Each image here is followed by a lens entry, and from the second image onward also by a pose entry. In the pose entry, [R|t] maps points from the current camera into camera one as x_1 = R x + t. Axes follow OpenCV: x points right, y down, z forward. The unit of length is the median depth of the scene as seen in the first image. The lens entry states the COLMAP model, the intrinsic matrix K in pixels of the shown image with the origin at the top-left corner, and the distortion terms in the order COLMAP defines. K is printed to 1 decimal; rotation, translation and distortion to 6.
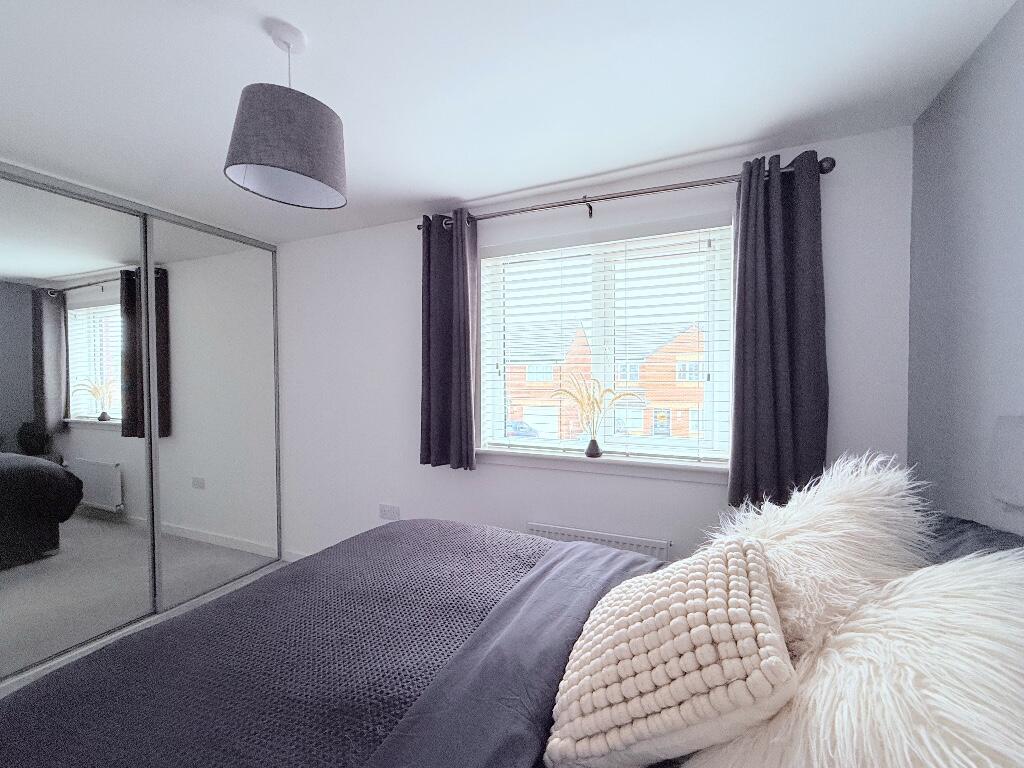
lens RADIAL K [[421.6, 0, 512.0], [0, 421.6, 384.0], [0, 0, 1]] dist [-0.002758, 0.000166]
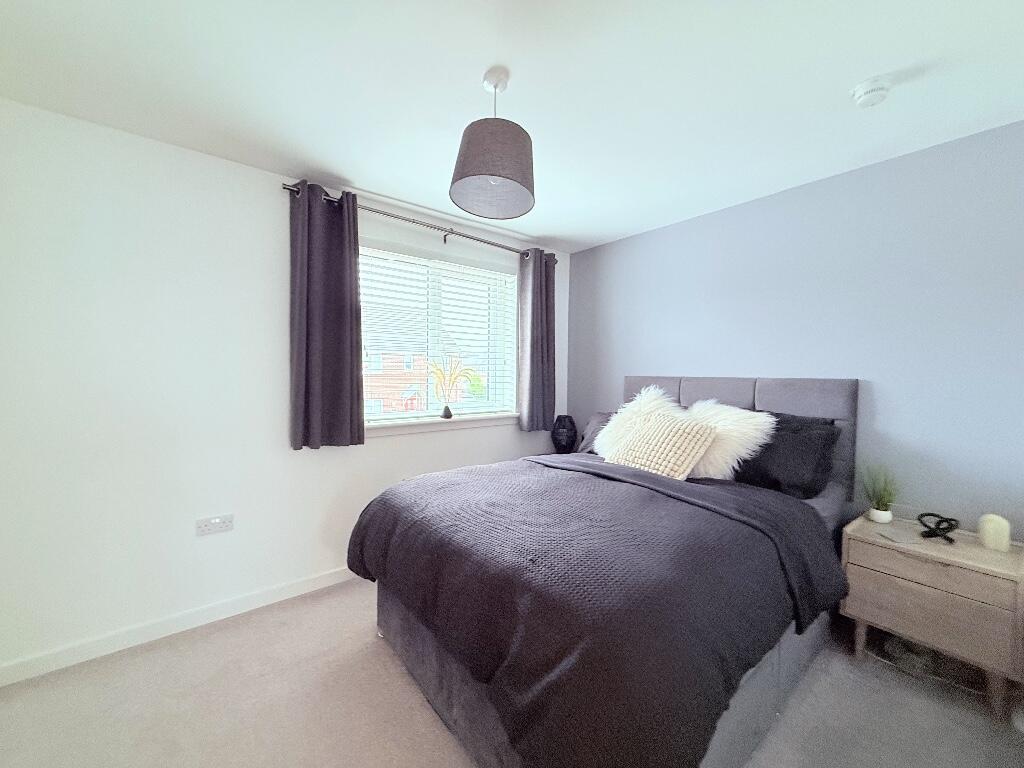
lens RADIAL K [[421.6, 0, 512.0], [0, 421.6, 384.0], [0, 0, 1]] dist [-0.002758, 0.000166]
pose [[0.441103, -0.013272, 0.897358, -0.936105], [0.017269, 0.999831, 0.006298, 0.054874], [-0.897290, 0.012718, 0.441258, 0.209174]]
